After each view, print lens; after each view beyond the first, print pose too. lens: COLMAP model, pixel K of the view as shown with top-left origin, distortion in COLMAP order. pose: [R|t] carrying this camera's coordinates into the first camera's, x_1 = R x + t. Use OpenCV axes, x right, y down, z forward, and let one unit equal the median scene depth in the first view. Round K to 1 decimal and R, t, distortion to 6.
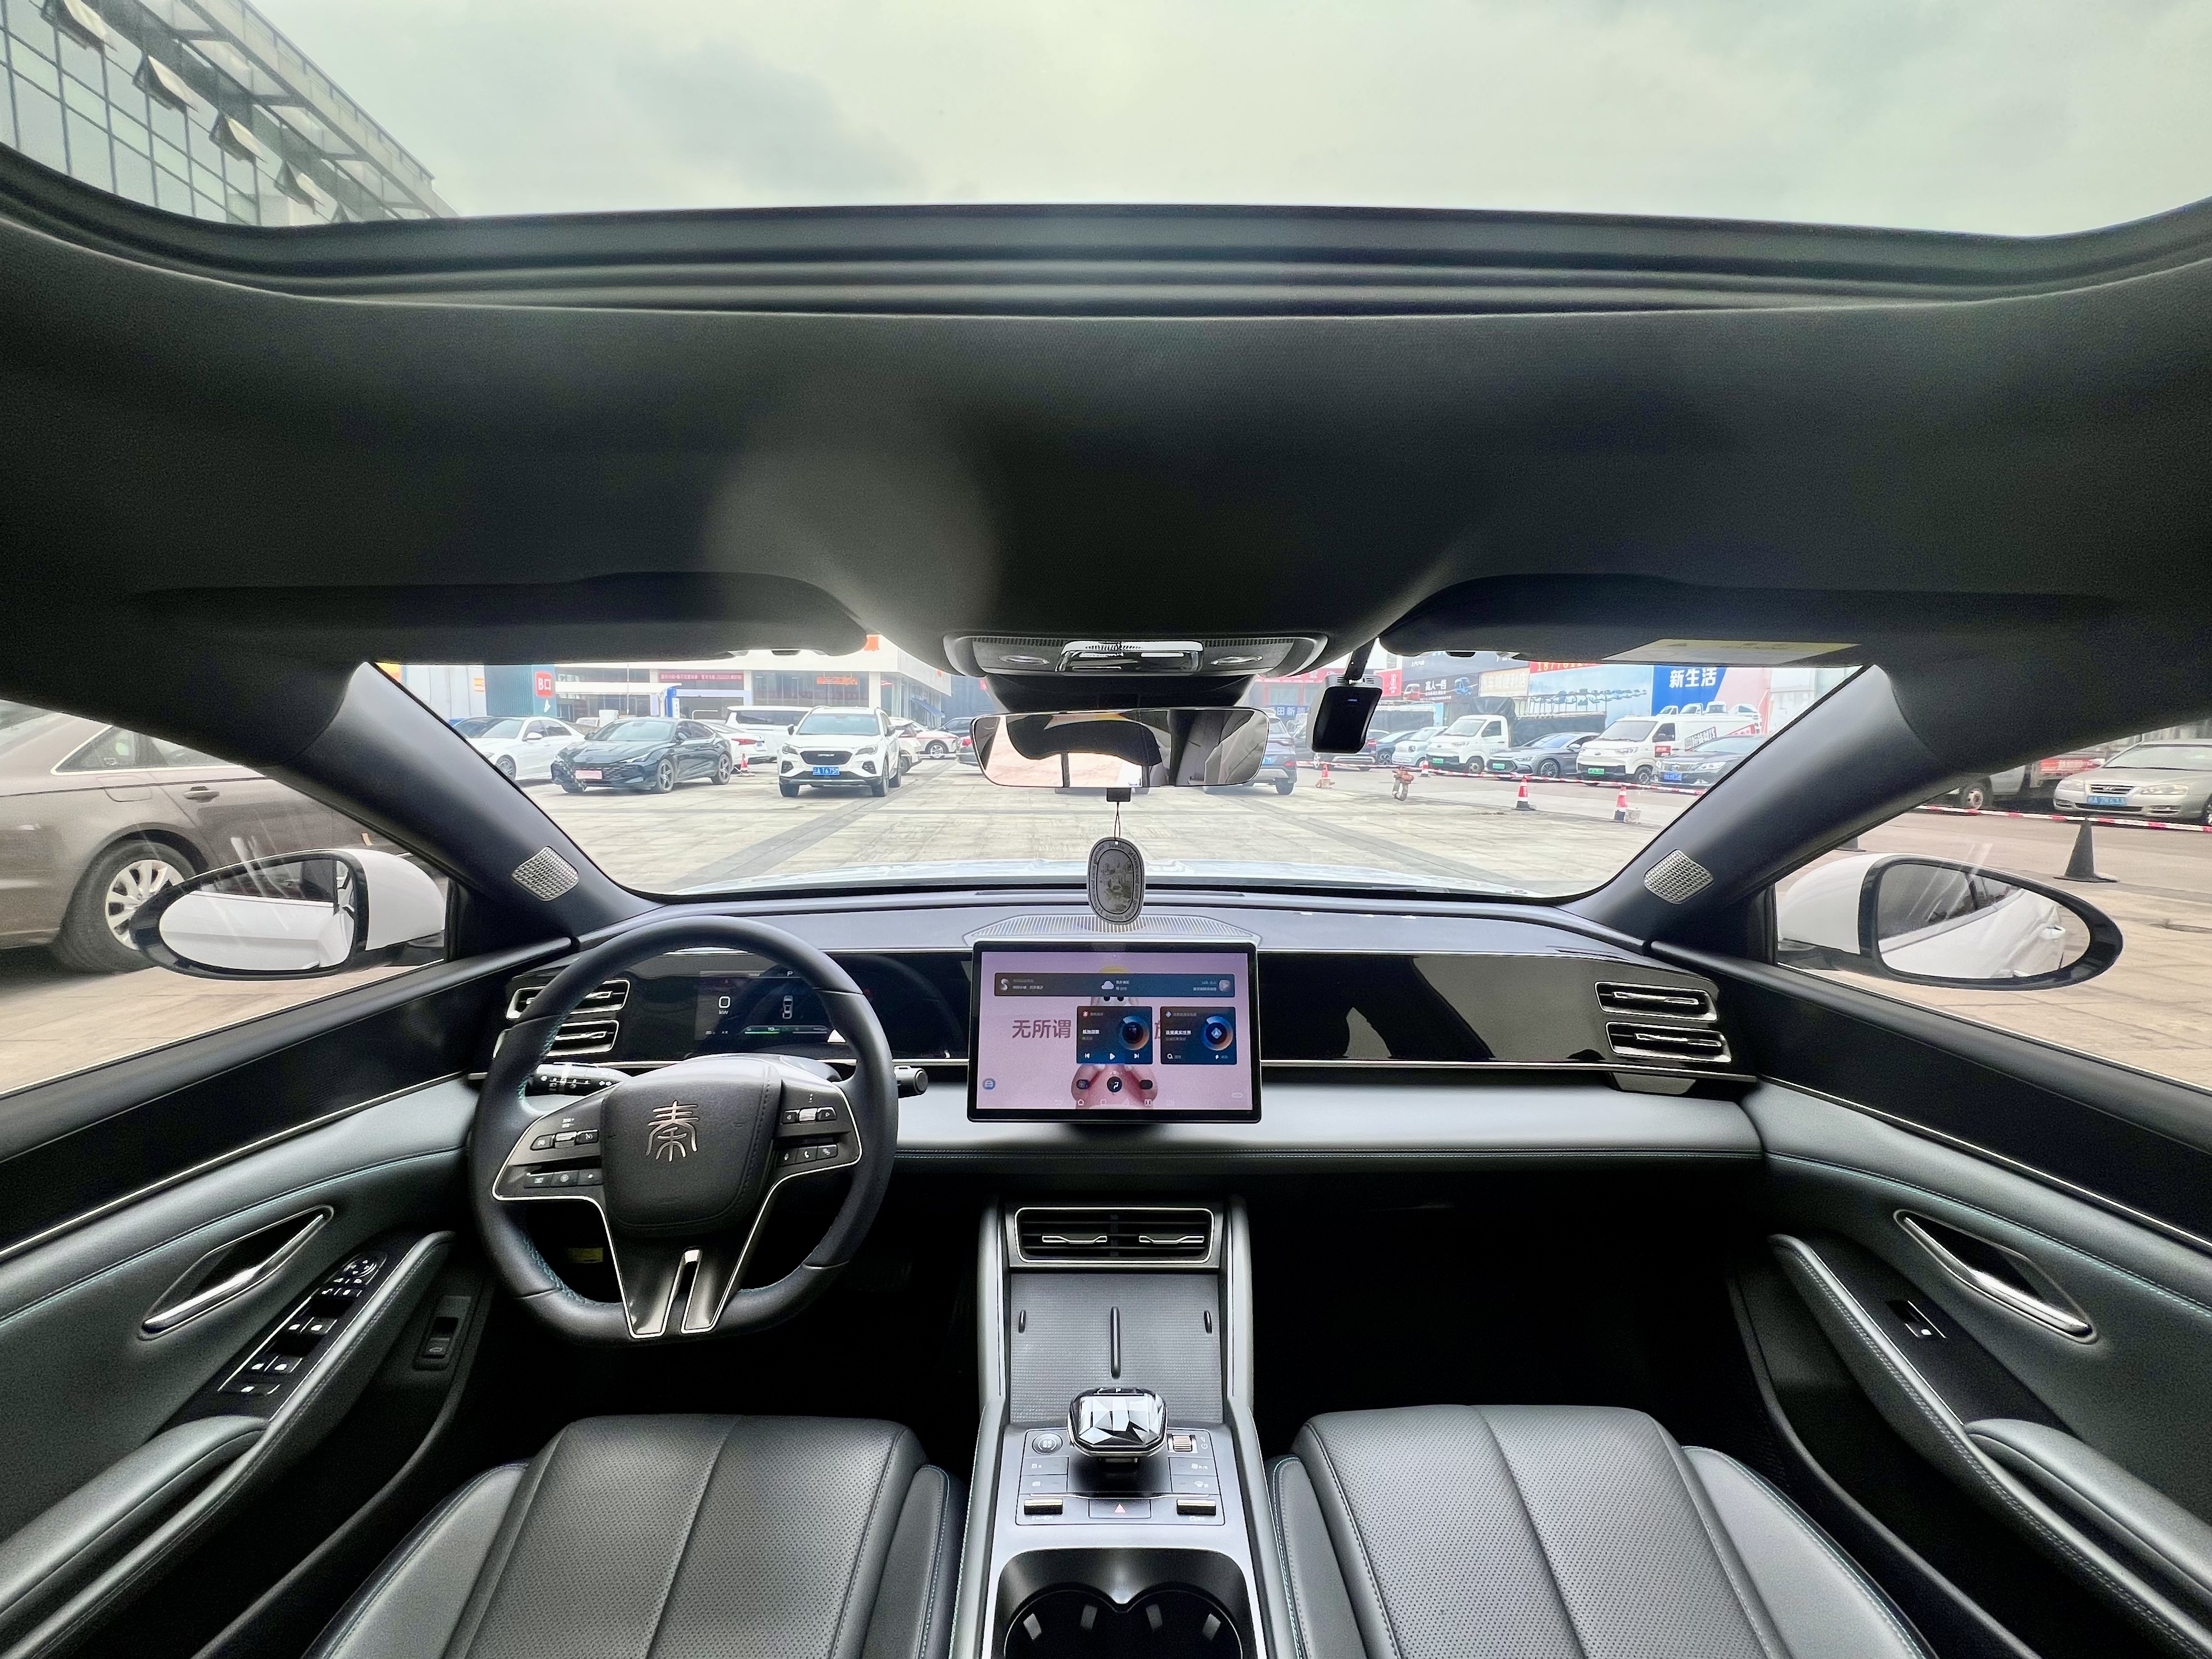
lens RADIAL K [[883.9, 0, 1106.9], [0, 883.9, 837.1], [0, 0, 1]] dist [-0.002236, 0.000039]
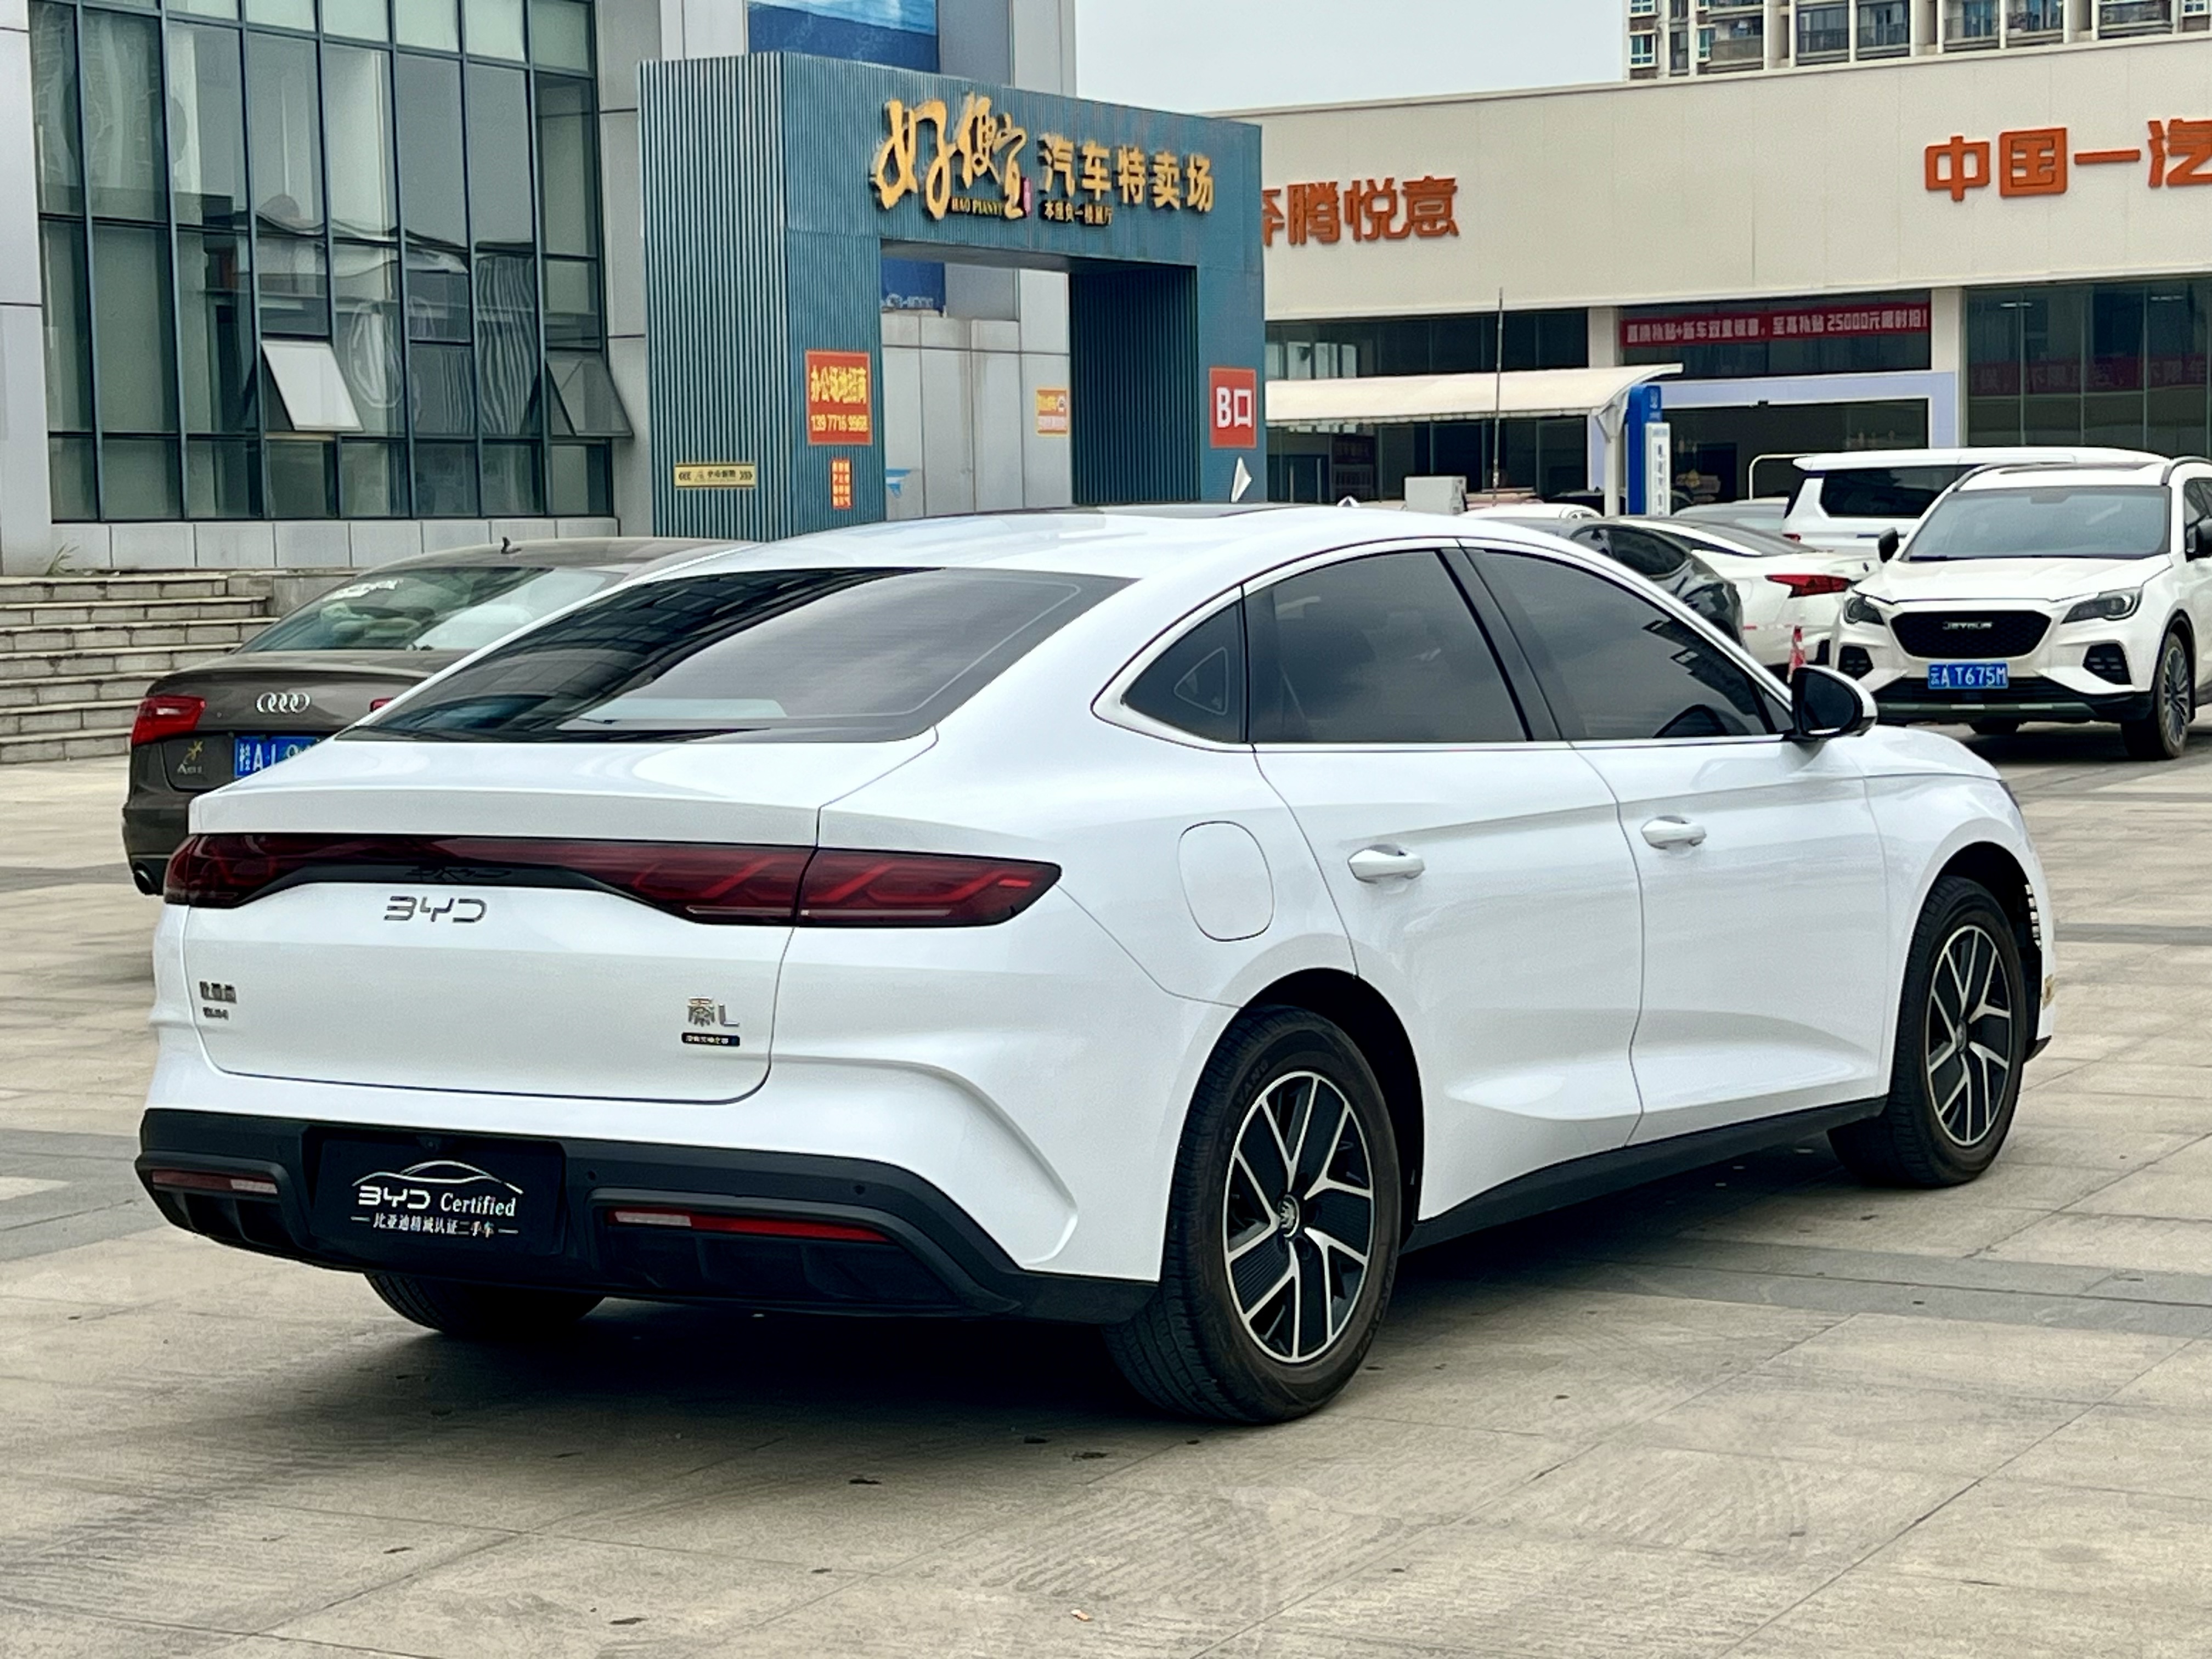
lens RADIAL K [[4271.8, 0, 1105.0], [0, 4271.8, 833.9], [0, 0, 1]] dist [0.200085, 0.000000]
pose [[0.826454, 0.011054, -0.562895, 0.294524], [-0.036299, 0.998773, -0.033681, 0.044628], [0.561832, 0.048269, 0.825842, -0.441166]]
